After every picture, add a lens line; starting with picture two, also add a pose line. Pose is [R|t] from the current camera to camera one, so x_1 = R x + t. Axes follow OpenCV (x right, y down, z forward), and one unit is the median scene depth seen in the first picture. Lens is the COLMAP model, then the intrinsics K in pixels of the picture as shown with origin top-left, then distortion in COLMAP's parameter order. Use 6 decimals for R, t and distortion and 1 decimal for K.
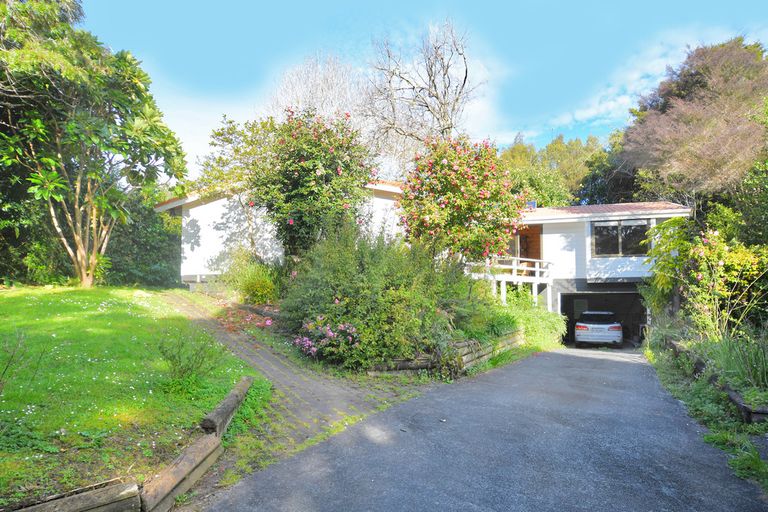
lens RADIAL K [[554.4, 0, 384.0], [0, 554.4, 256.0], [0, 0, 1]] dist [0.001002, 0.000461]
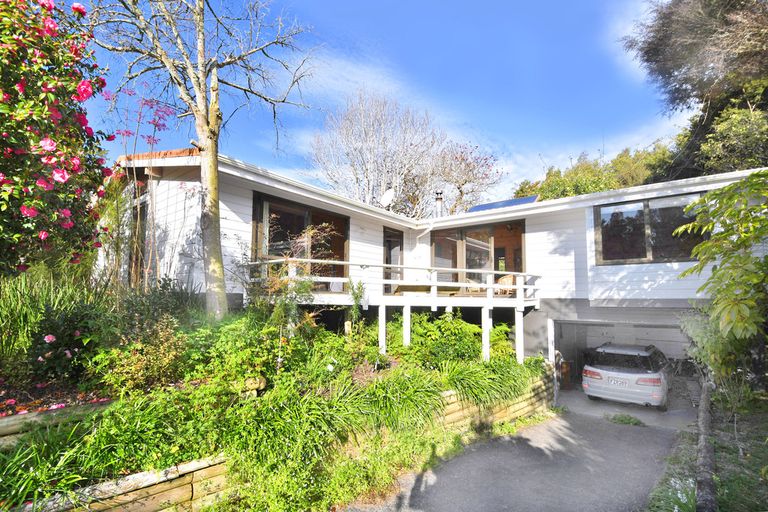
lens RADIAL K [[380.2, 0, 384.0], [0, 380.2, 256.0], [0, 0, 1]] dist [-0.001324, -0.000384]
pose [[0.949994, -0.029627, -0.310859, 0.281247], [0.016903, 0.998908, -0.043546, 0.007672], [0.311810, 0.036114, 0.949458, 0.525930]]
